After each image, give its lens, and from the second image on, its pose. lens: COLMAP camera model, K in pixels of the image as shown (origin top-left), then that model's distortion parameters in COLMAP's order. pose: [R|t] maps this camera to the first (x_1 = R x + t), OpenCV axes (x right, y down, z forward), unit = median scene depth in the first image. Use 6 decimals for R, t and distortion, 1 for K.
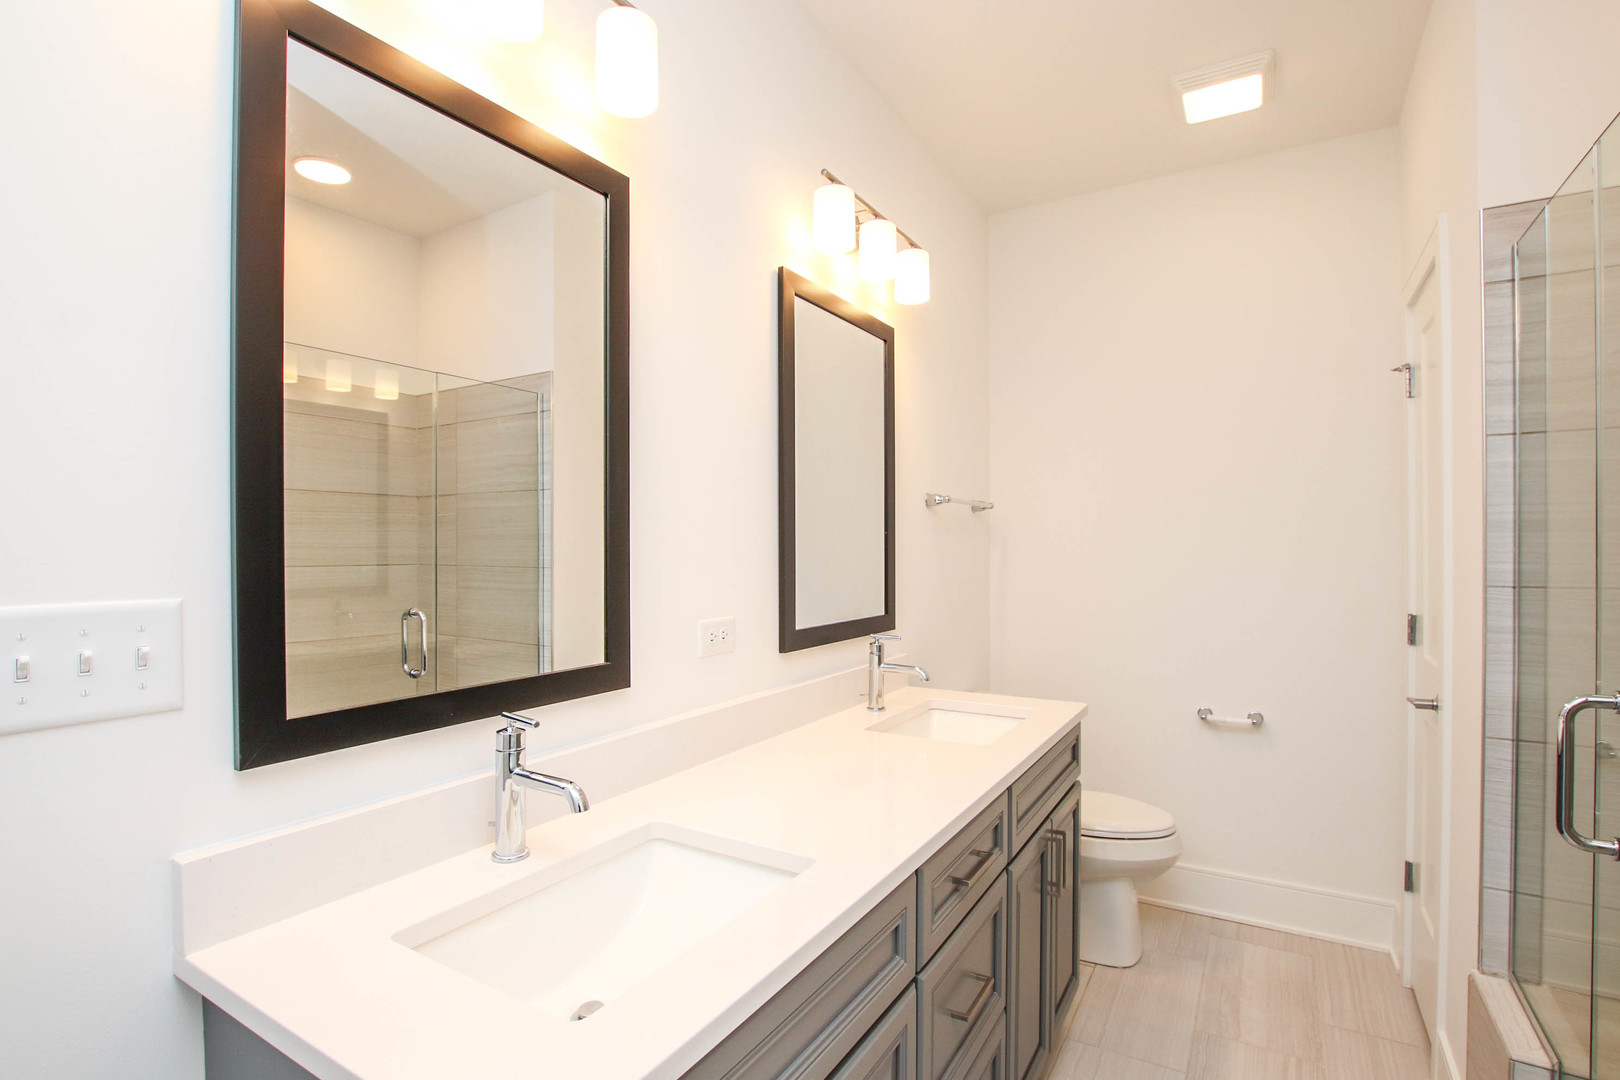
lens RADIAL K [[772.7, 0, 812.2], [0, 772.7, 545.1], [0, 0, 1]] dist [-0.030534, 0.002353]
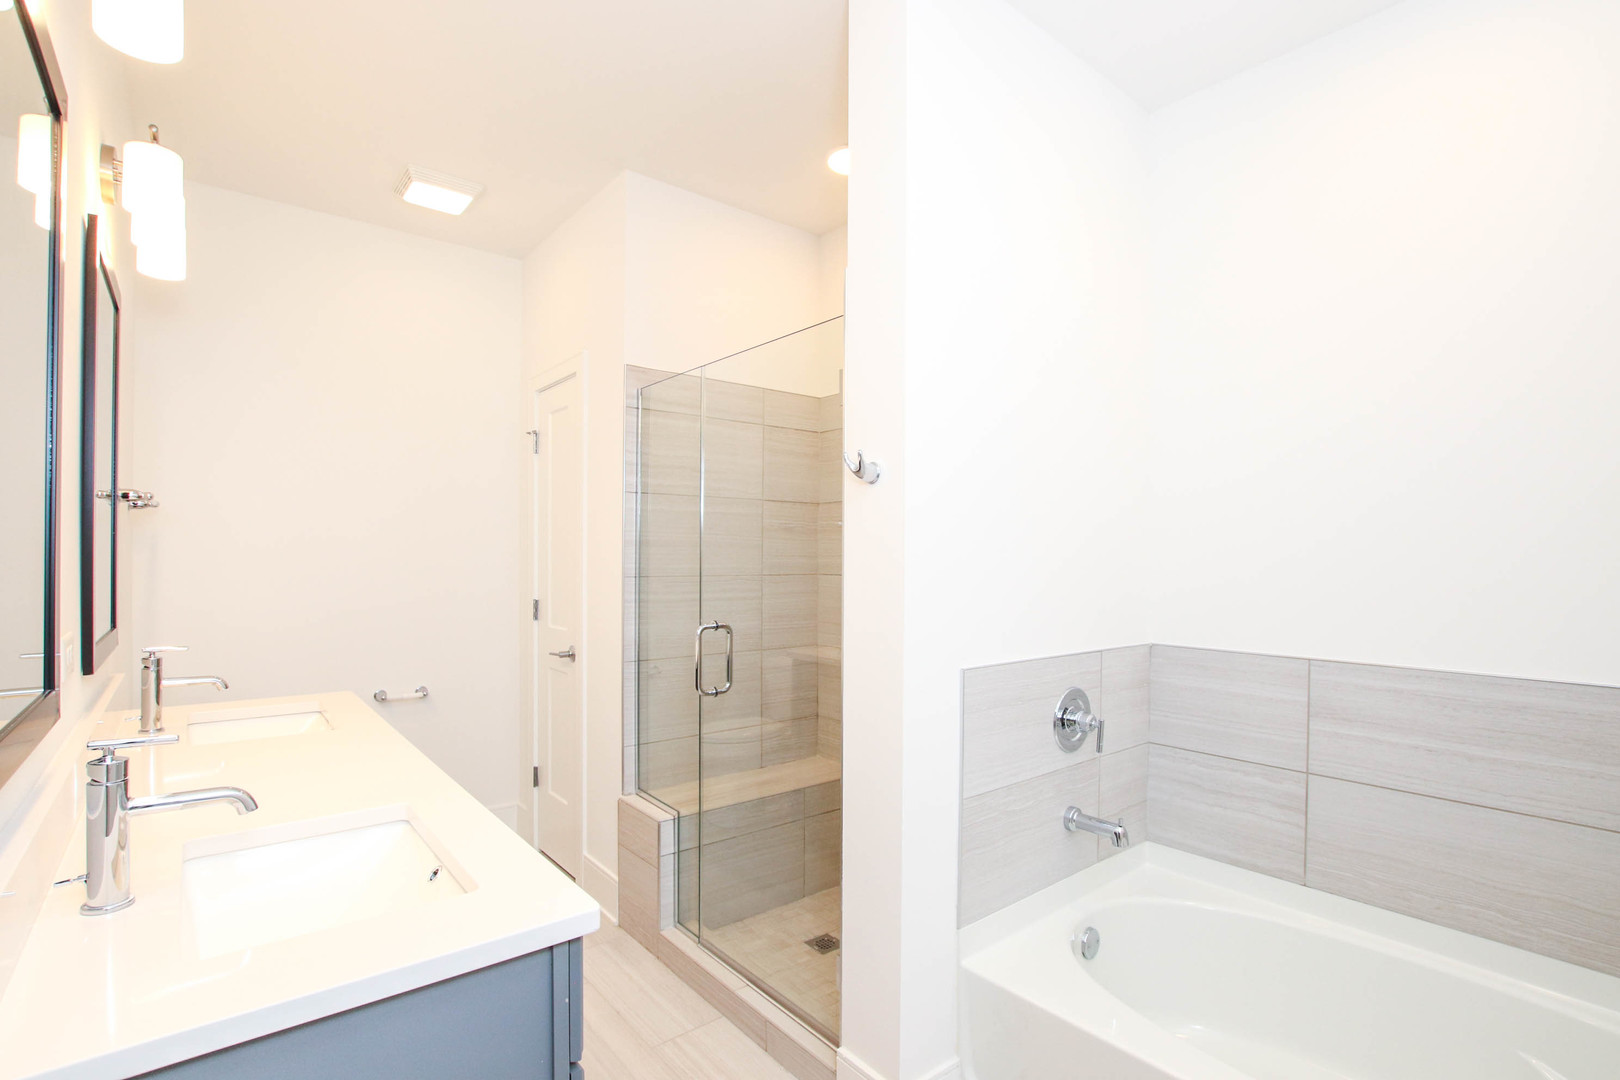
lens RADIAL K [[772.7, 0, 822.4], [0, 772.7, 535.4], [0, 0, 1]] dist [-0.030534, 0.002353]
pose [[0.314973, 0.030838, 0.948600, -0.705958], [-0.012422, 0.999520, -0.028369, 0.002544], [-0.949019, -0.002848, 0.315205, -0.013838]]
